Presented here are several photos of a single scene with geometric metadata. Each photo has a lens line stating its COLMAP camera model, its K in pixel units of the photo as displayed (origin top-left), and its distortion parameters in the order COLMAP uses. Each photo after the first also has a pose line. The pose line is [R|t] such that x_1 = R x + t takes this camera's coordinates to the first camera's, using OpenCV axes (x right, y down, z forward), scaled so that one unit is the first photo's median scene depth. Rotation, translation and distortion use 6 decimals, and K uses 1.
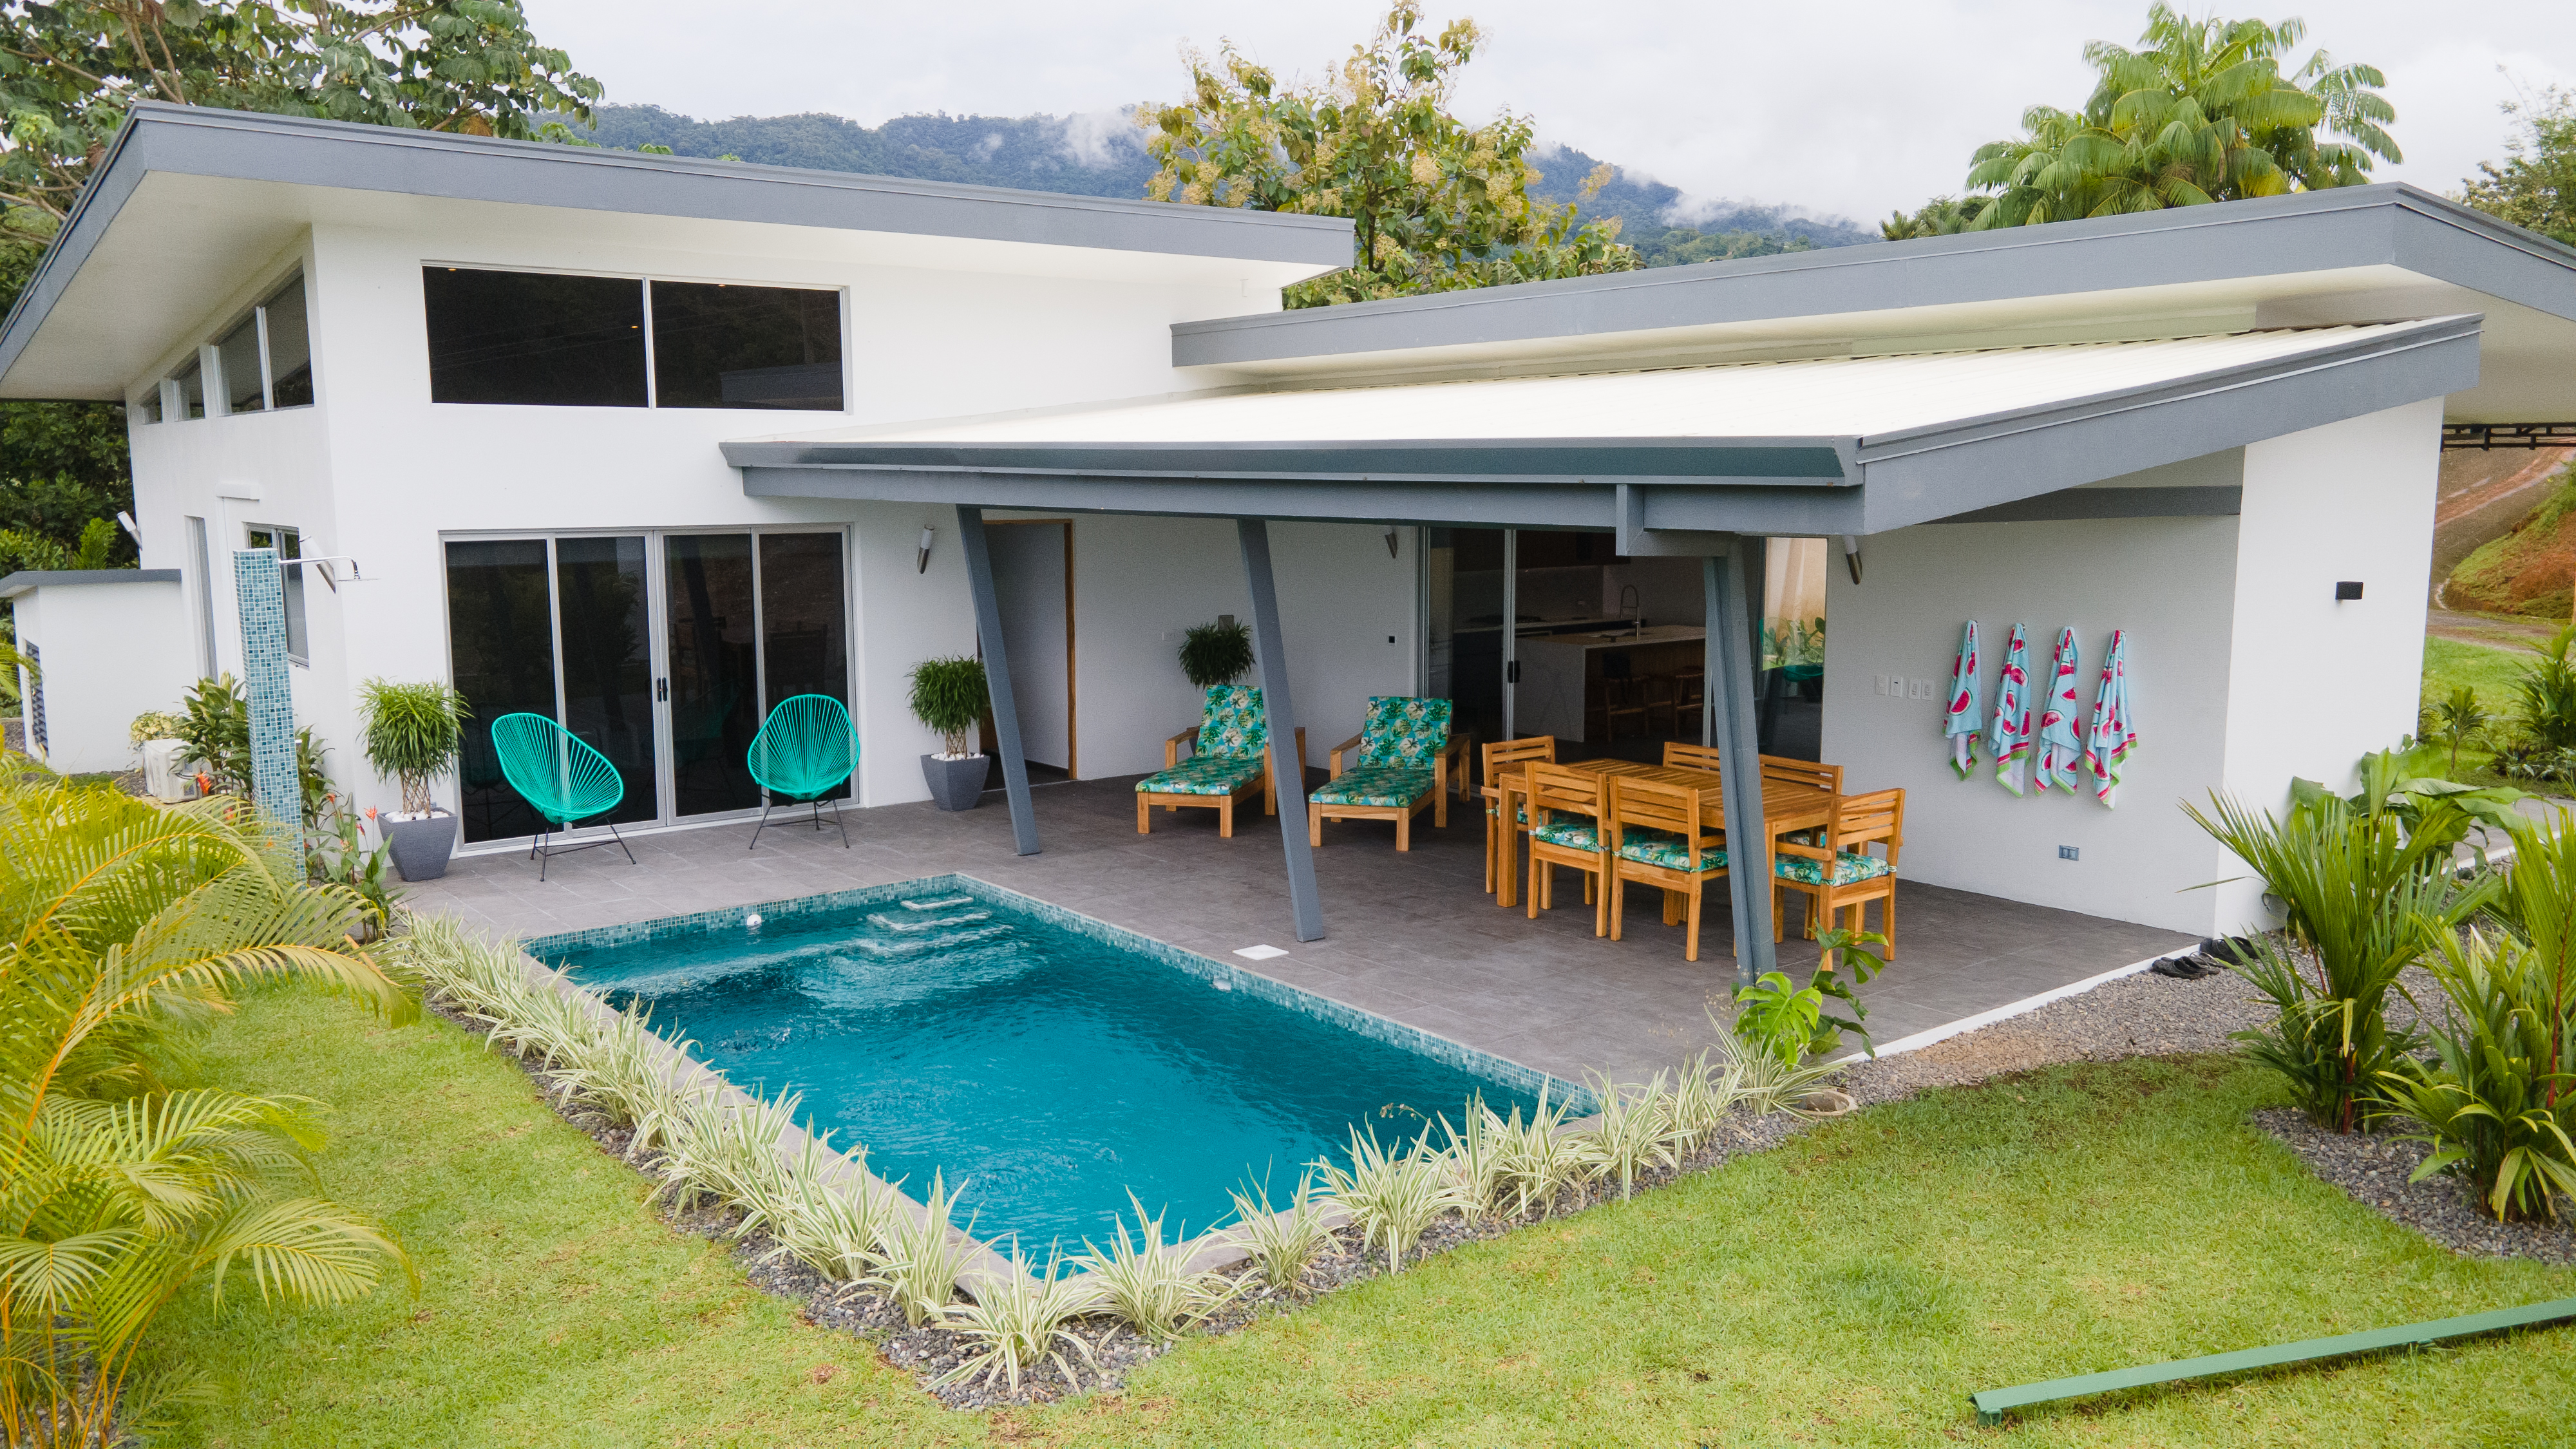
lens RADIAL K [[1880.7, 0, 1288.0], [0, 1880.7, 724.5], [0, 0, 1]] dist [0.003826, 0.073249]
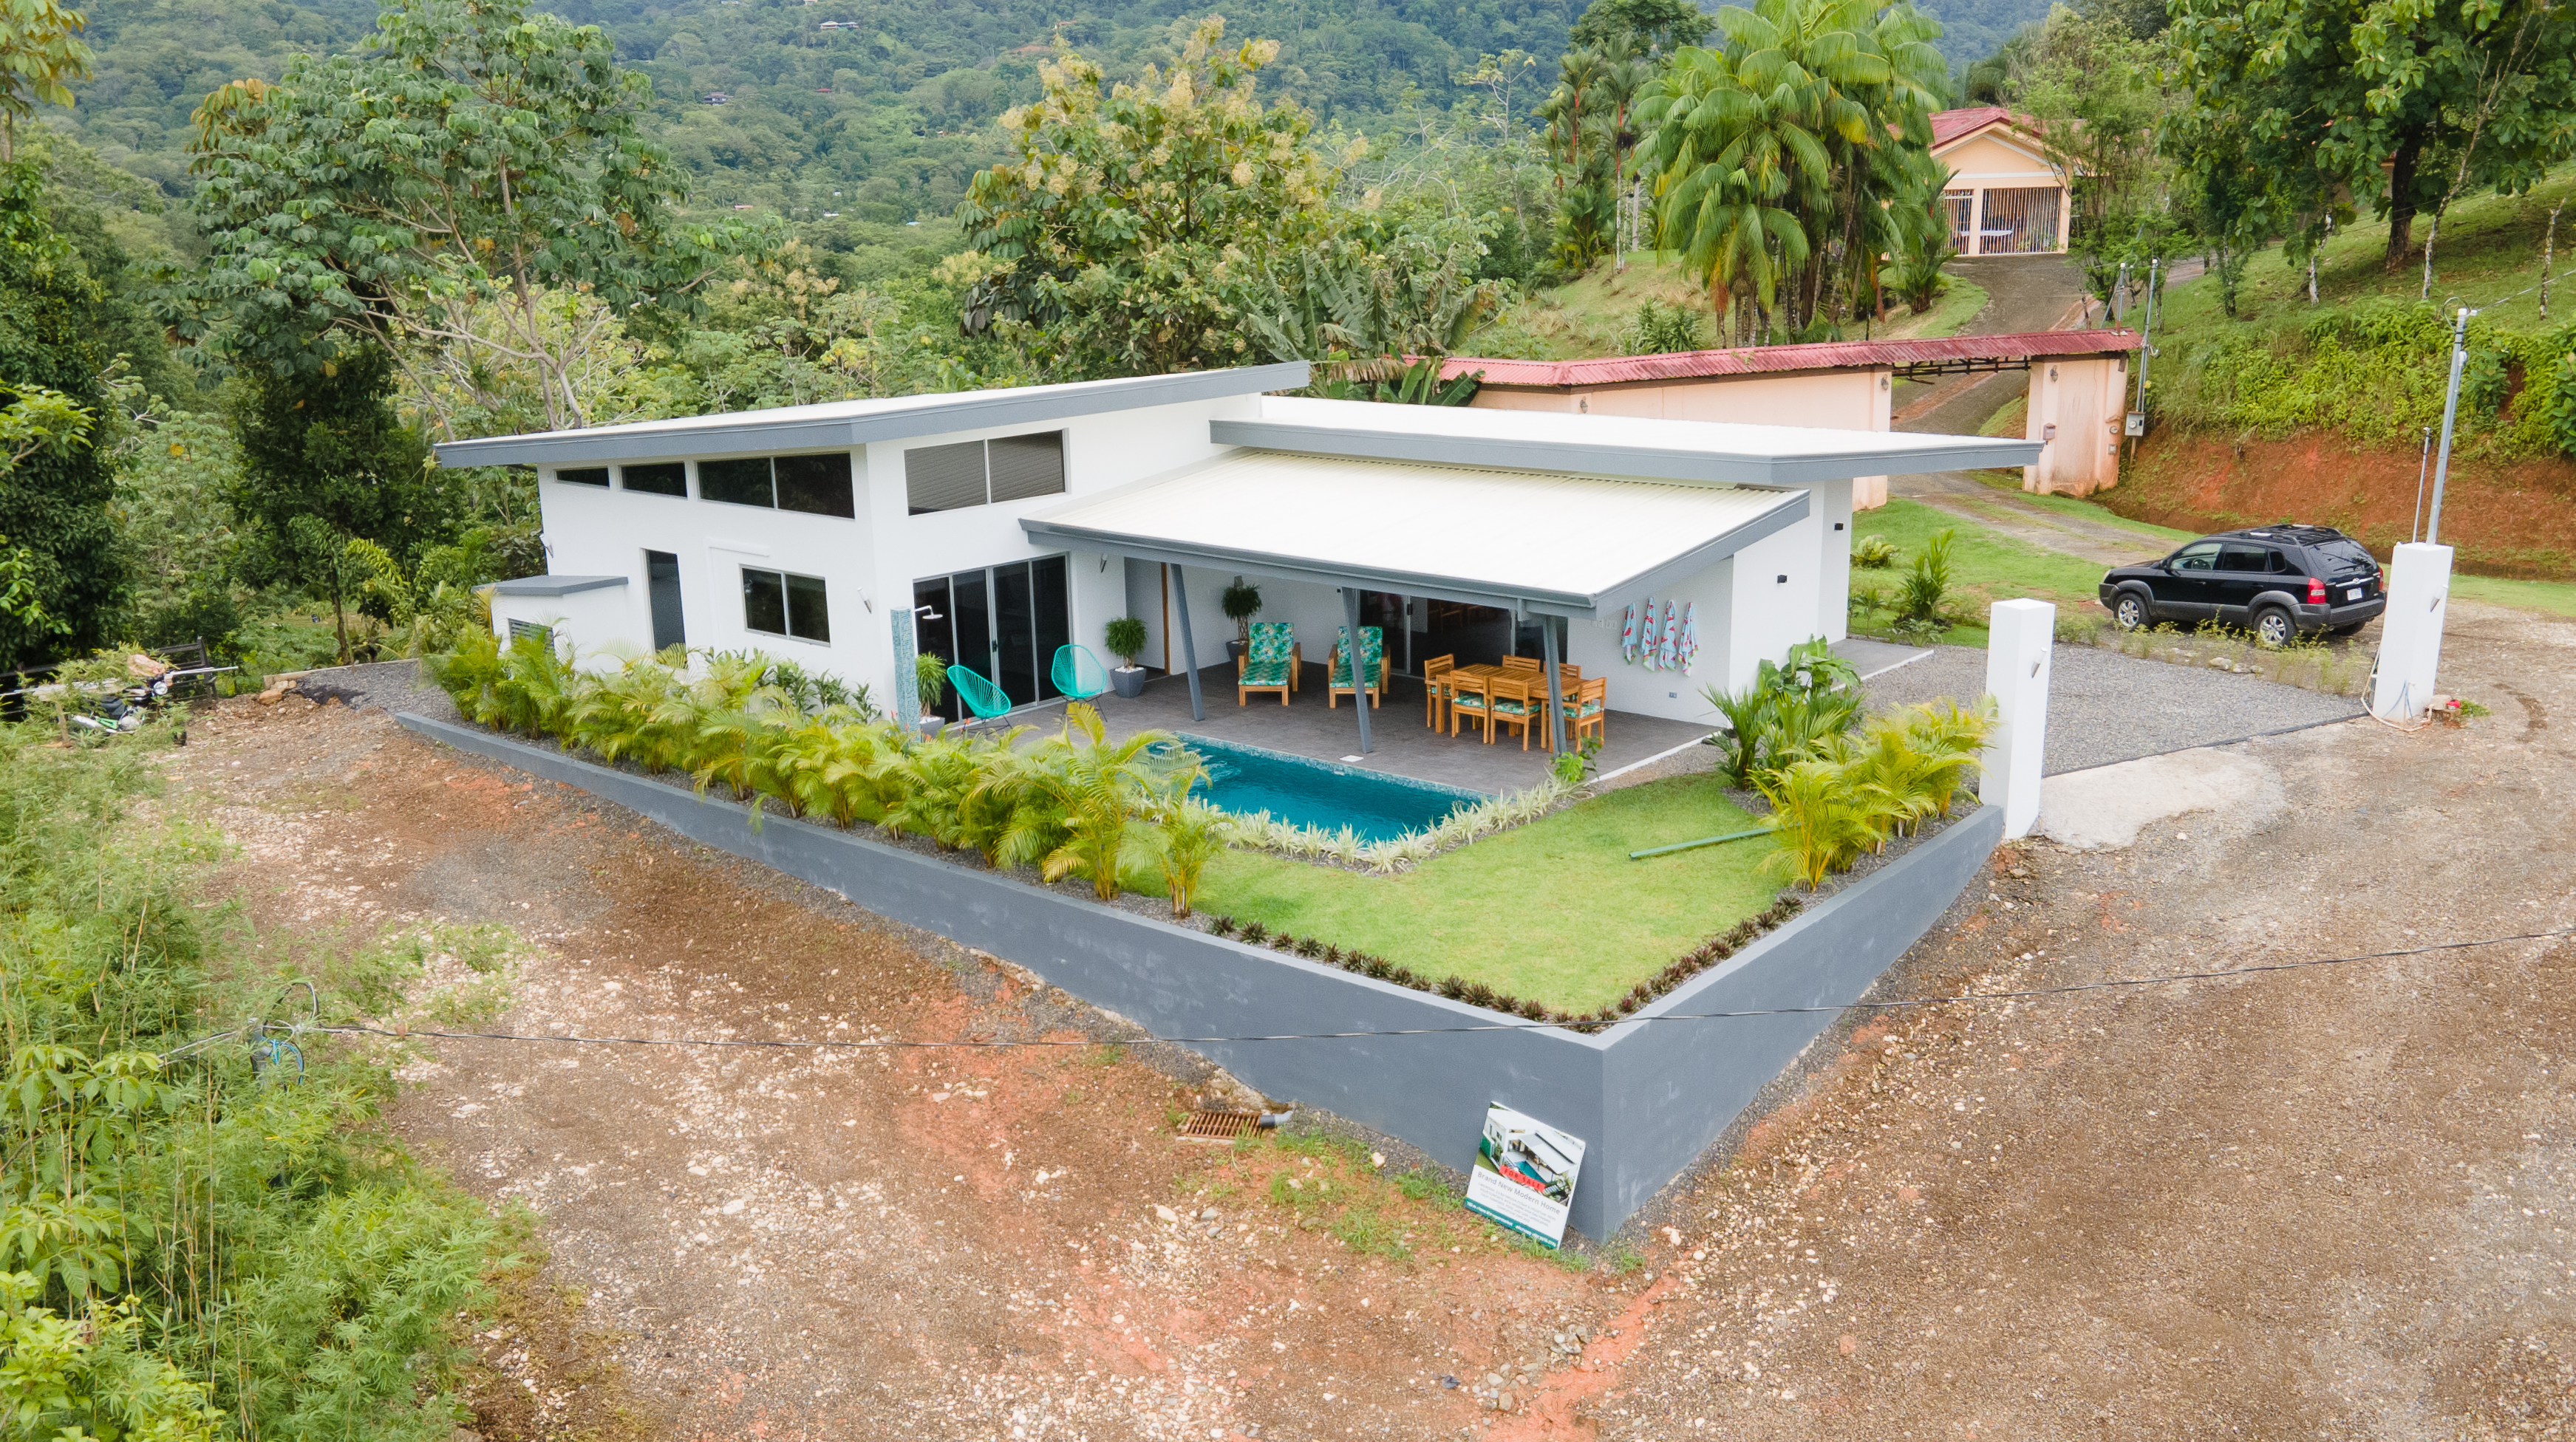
lens RADIAL K [[2162.5, 0, 1280.6], [0, 2162.5, 784.4], [0, 0, 1]] dist [-0.016579, 0.118937]
pose [[0.983630, -0.064693, 0.168189, -0.538555], [0.042374, 0.990202, 0.133056, -0.205463], [-0.175149, -0.123751, 0.976734, -1.593057]]
